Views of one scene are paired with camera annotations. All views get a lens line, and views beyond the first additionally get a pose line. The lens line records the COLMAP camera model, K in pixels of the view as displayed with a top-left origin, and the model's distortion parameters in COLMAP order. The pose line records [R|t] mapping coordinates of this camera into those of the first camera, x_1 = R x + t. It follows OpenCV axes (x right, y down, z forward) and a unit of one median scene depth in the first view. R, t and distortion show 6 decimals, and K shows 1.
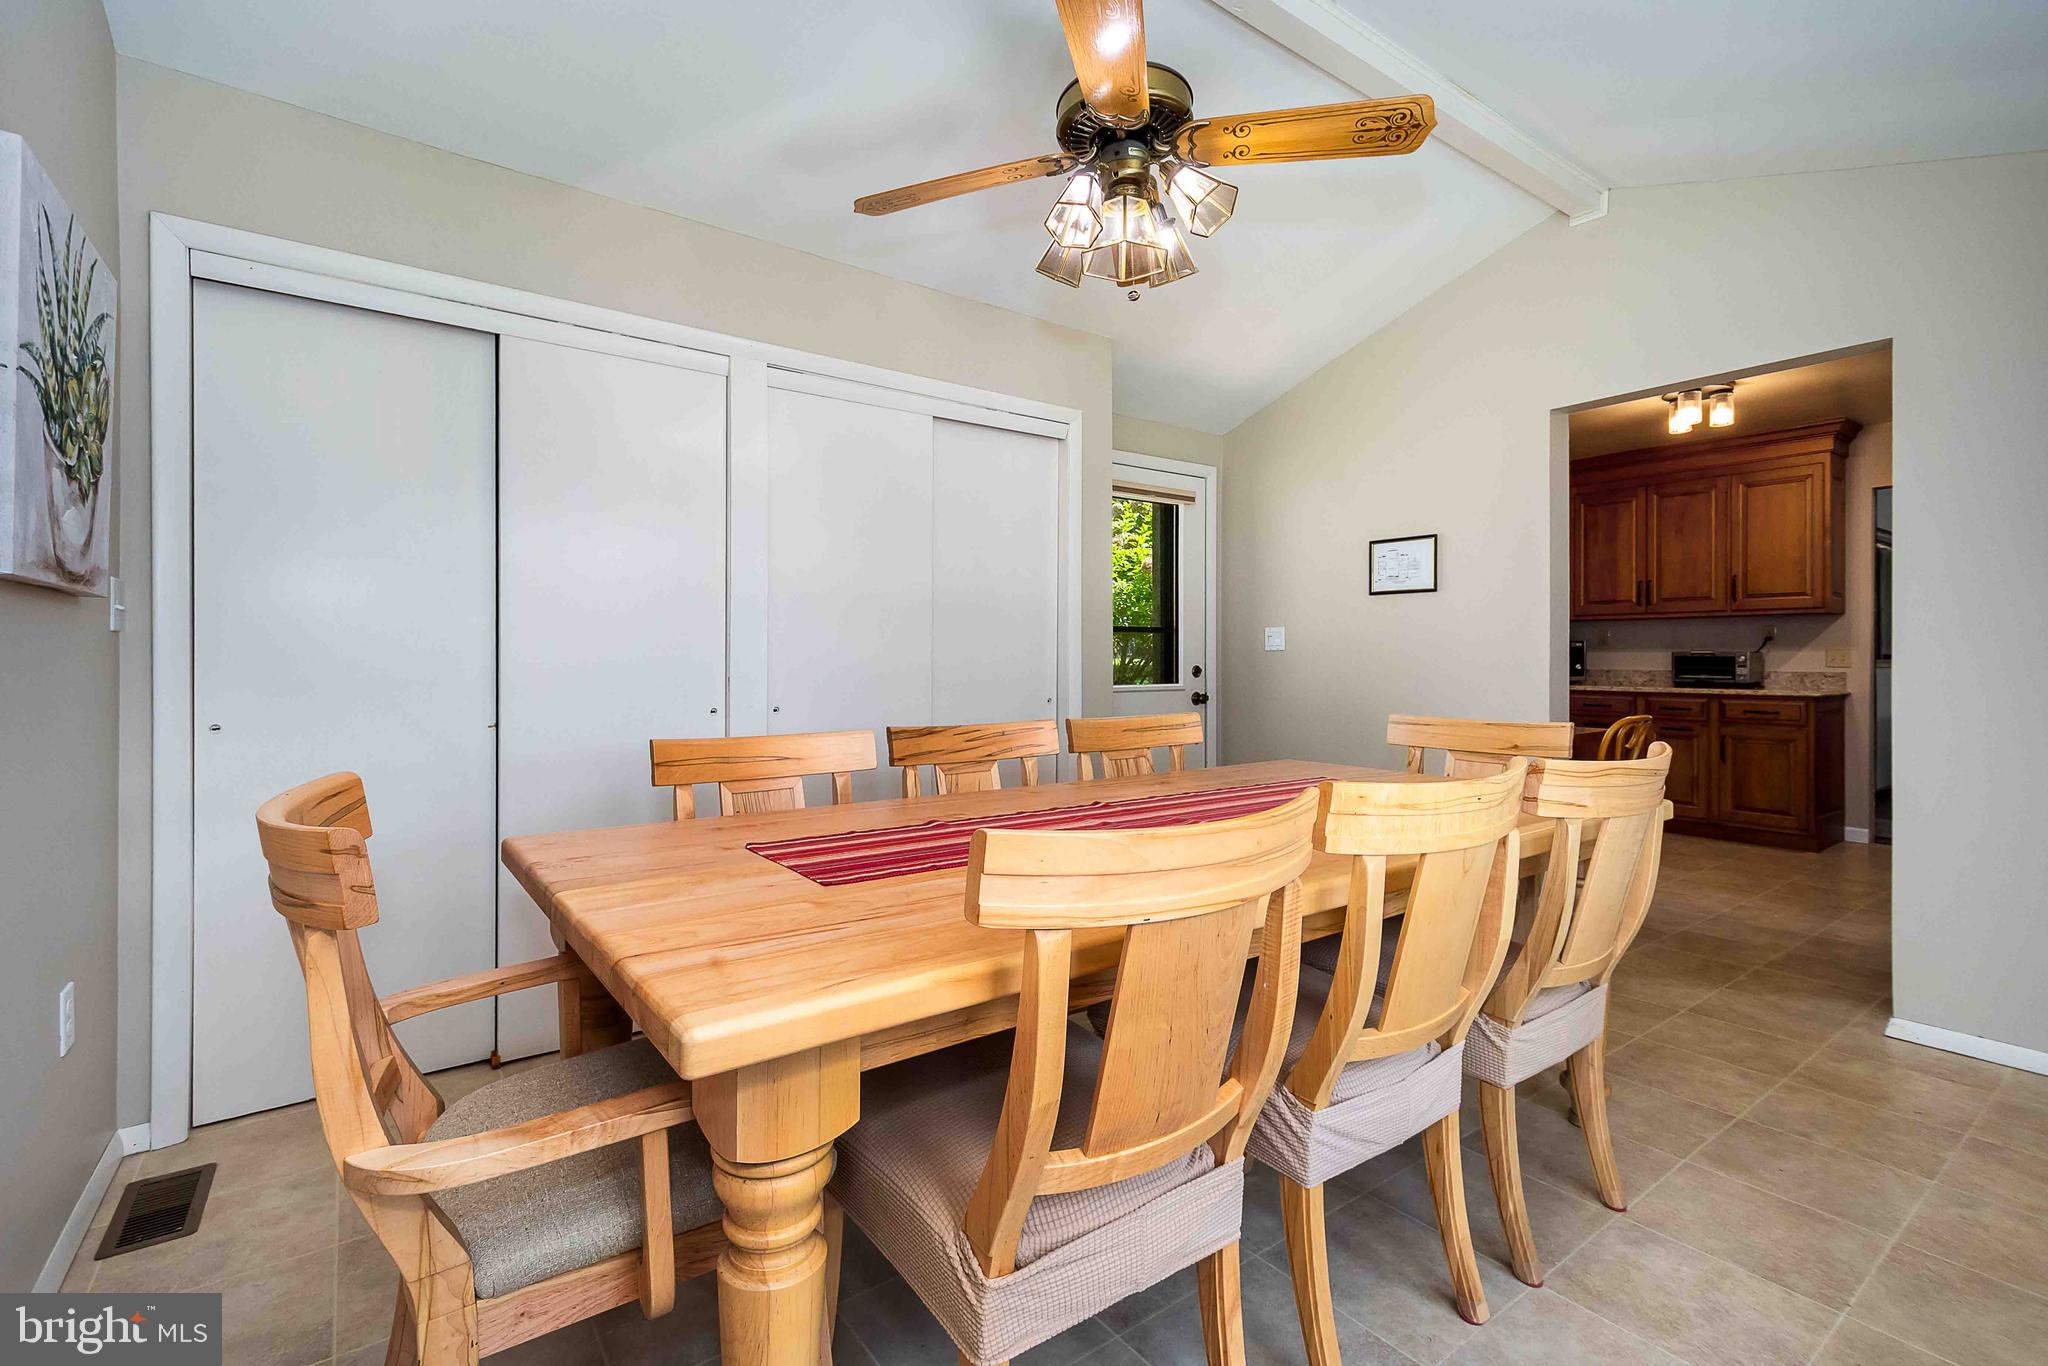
lens RADIAL K [[893.6, 0, 1011.4], [0, 893.6, 677.8], [0, 0, 1]] dist [-0.000538, -0.000236]
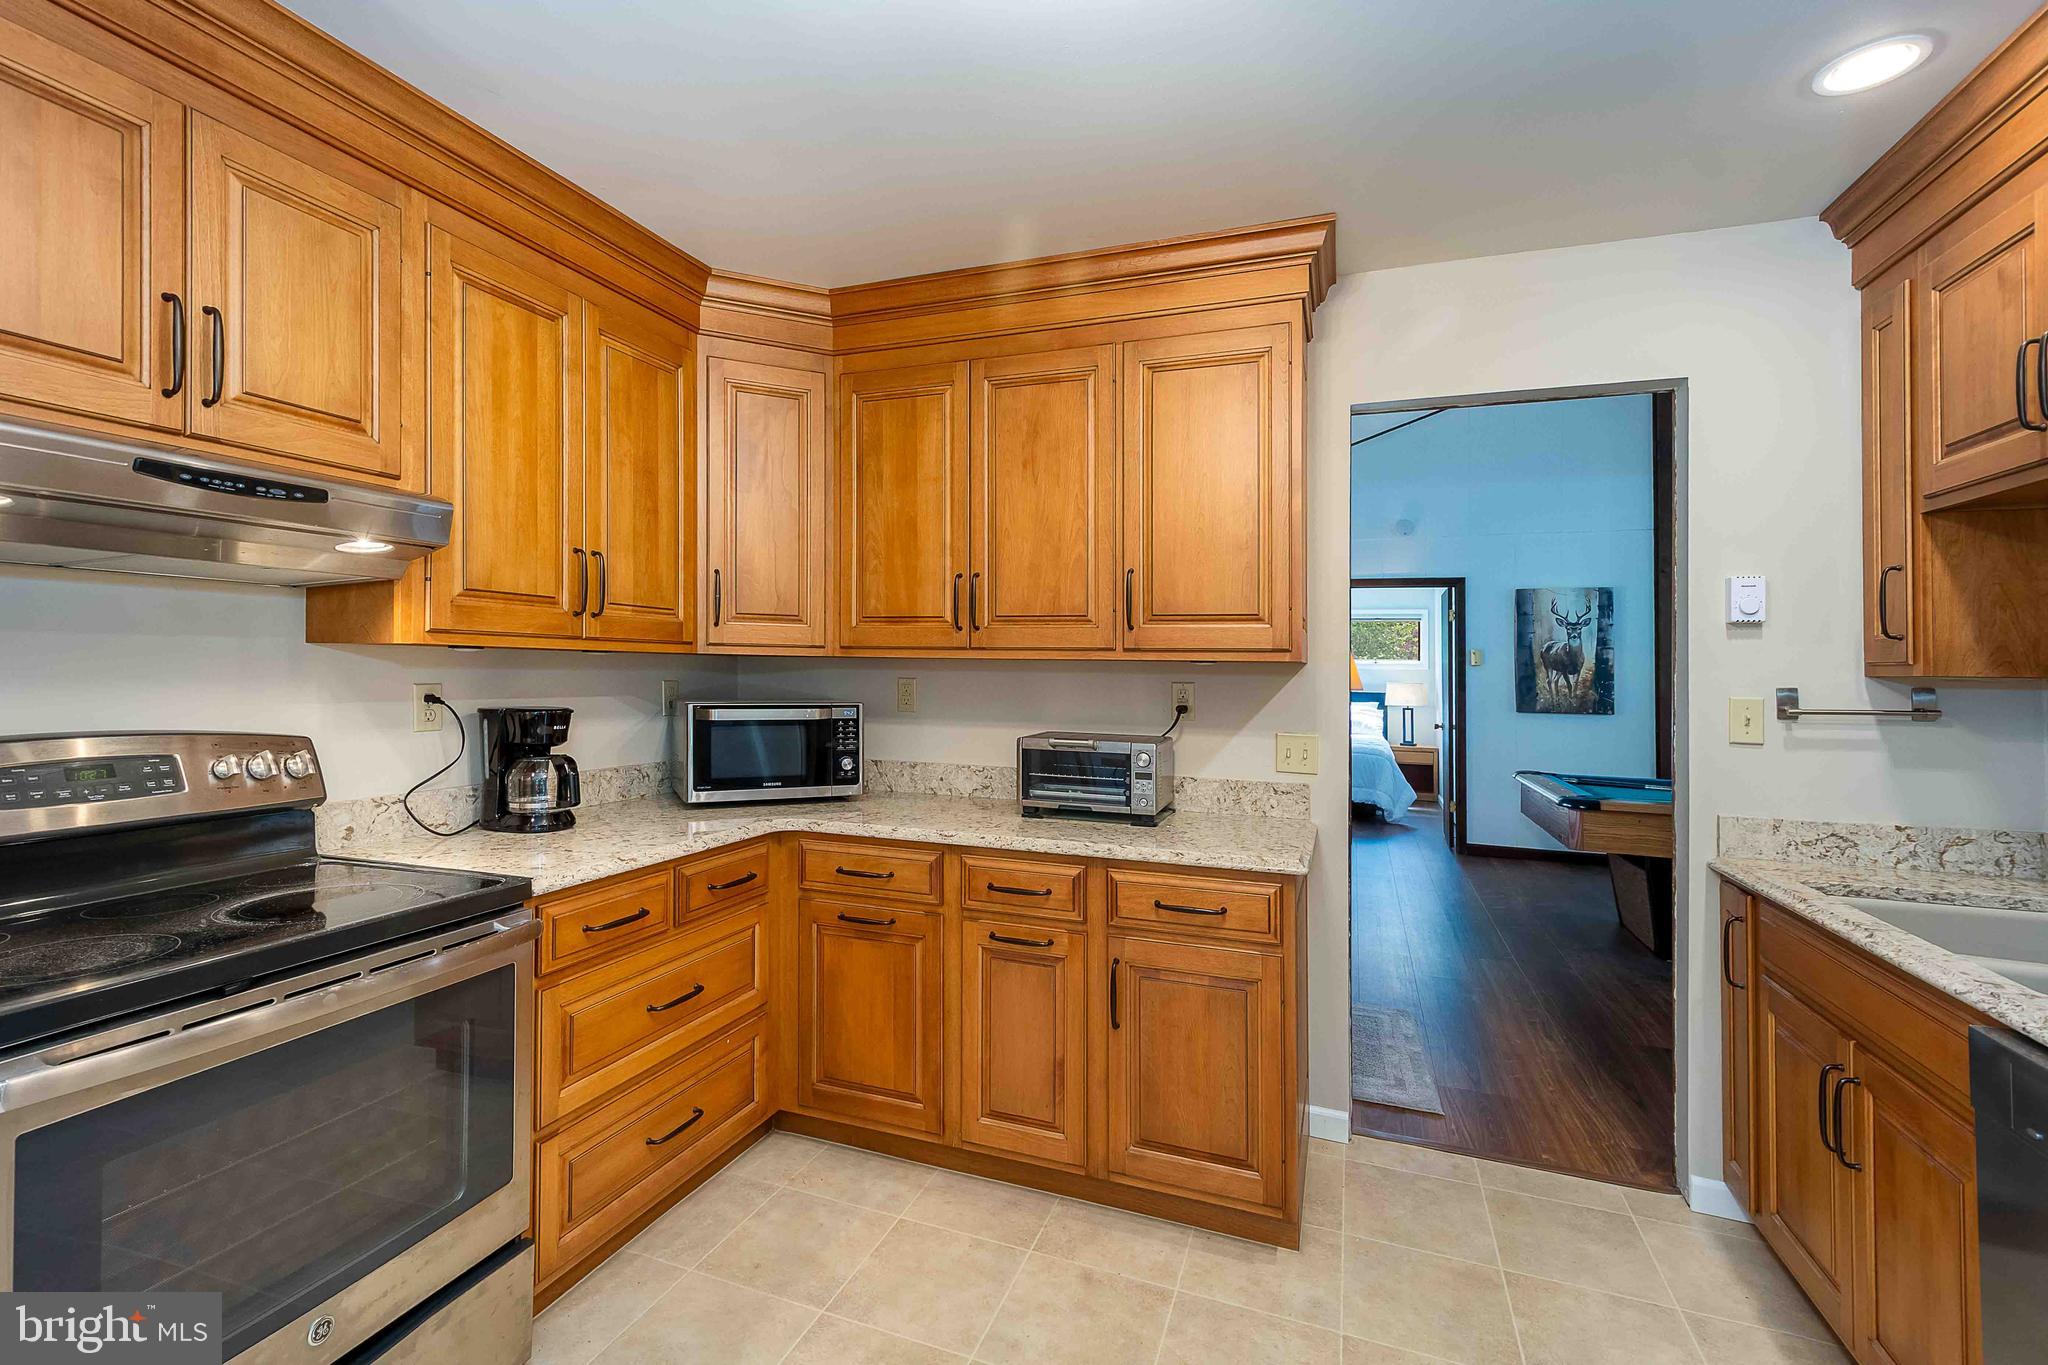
lens RADIAL K [[908.7, 0, 1012.5], [0, 908.7, 670.2], [0, 0, 1]] dist [0.001378, -0.000094]
pose [[0.826272, 0.002813, 0.563265, 0.501074], [0.001950, 0.999967, -0.007855, -0.060841], [-0.563269, 0.007589, 0.826239, 0.651390]]
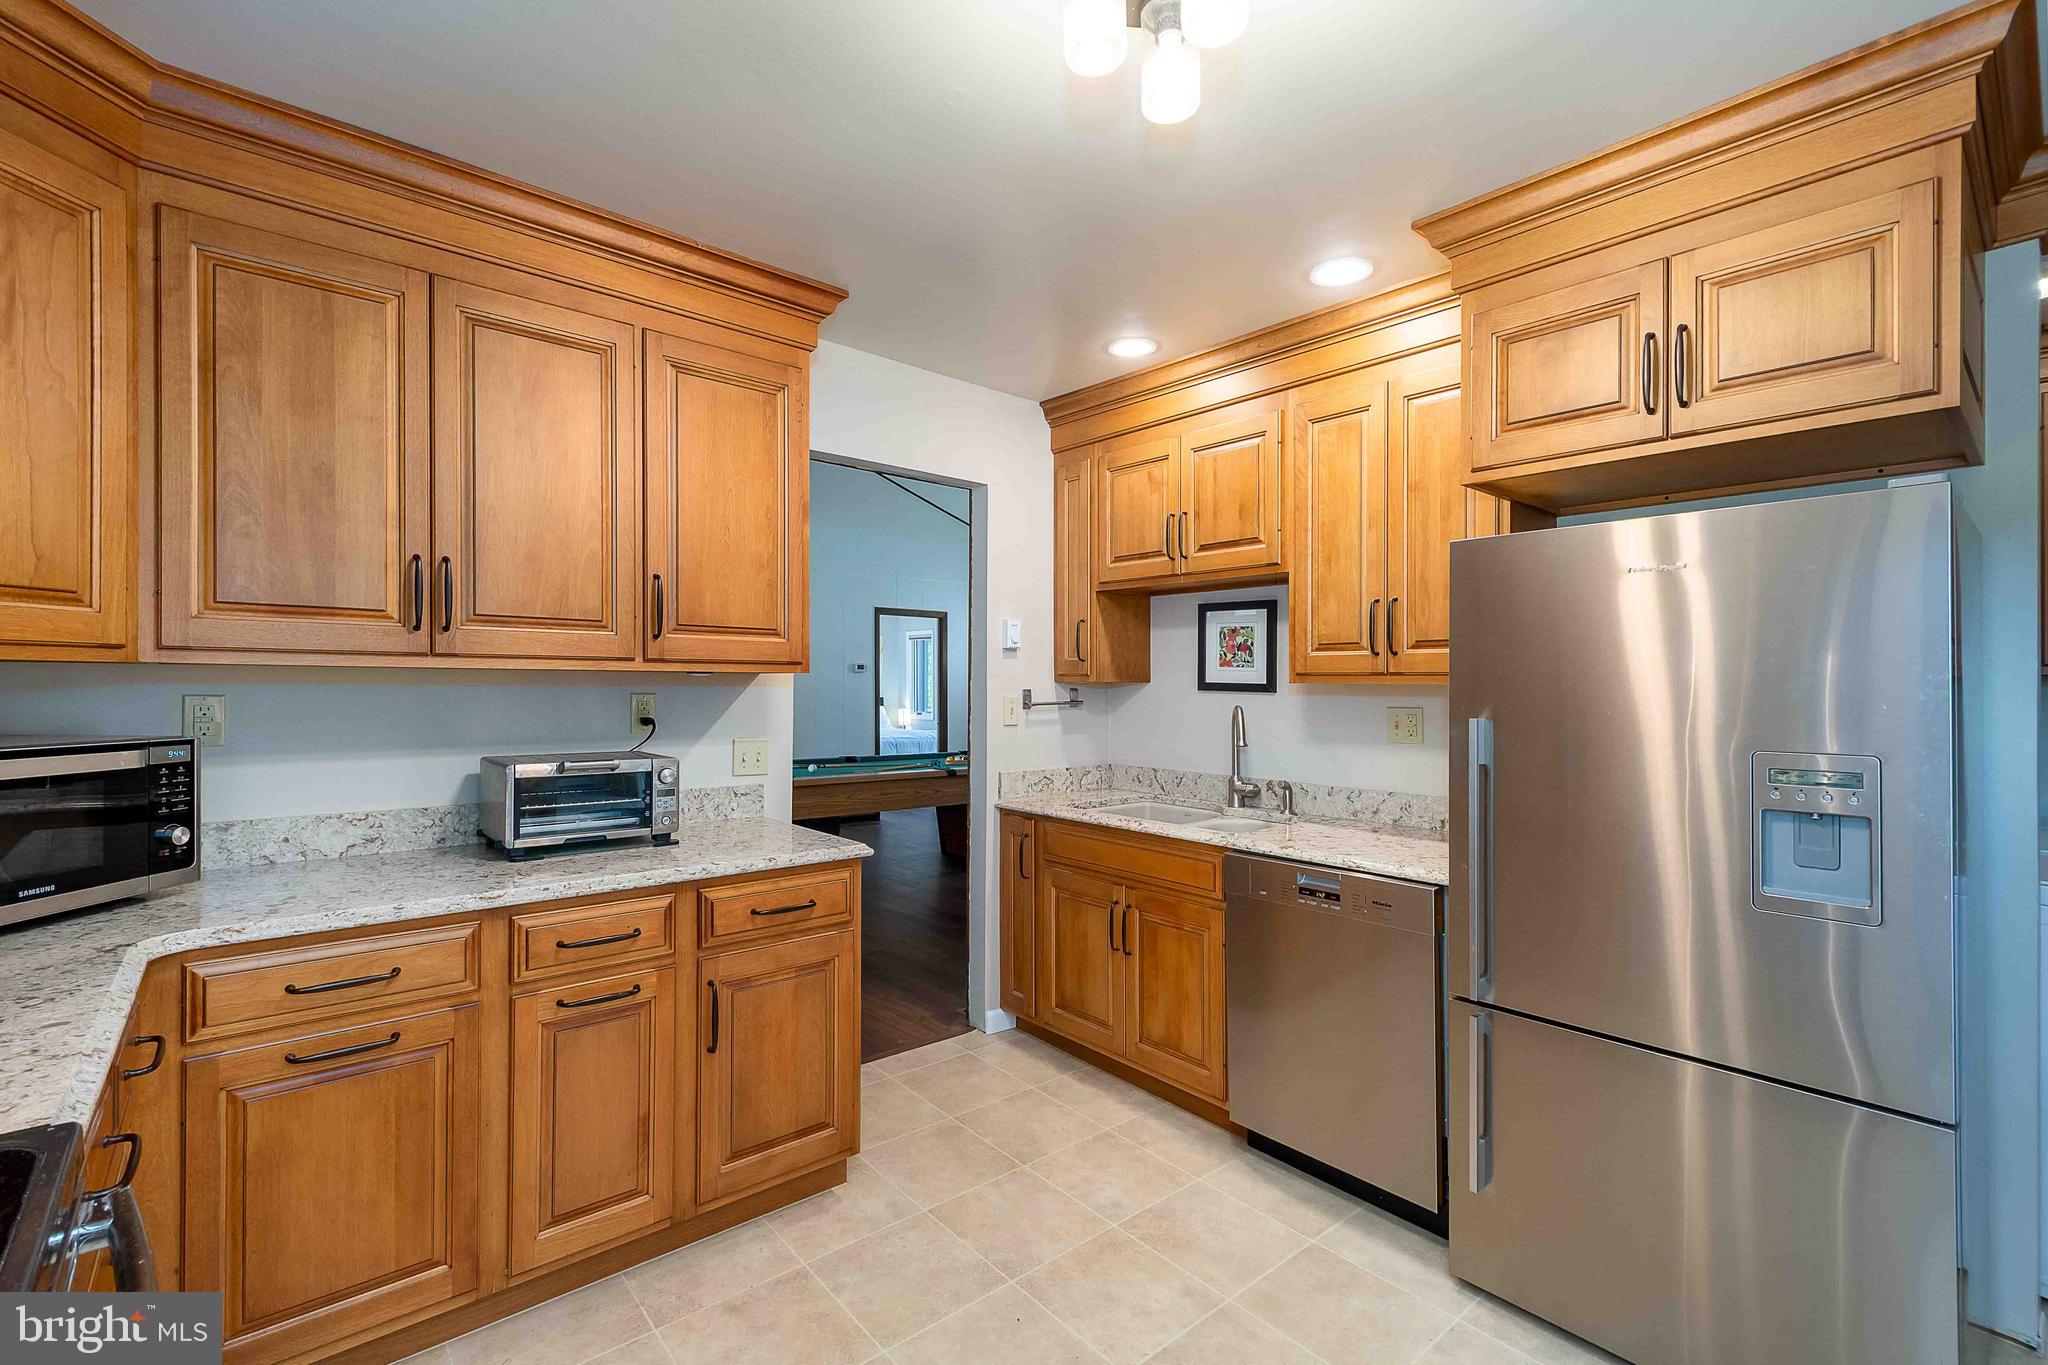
lens RADIAL K [[893.6, 0, 1011.4], [0, 893.6, 677.3], [0, 0, 1]] dist [-0.000538, -0.000236]
pose [[-0.093284, -0.003501, 0.995633, 0.376990], [0.007170, 0.999966, 0.004188, -0.066724], [-0.995614, 0.007529, -0.093255, 0.858570]]
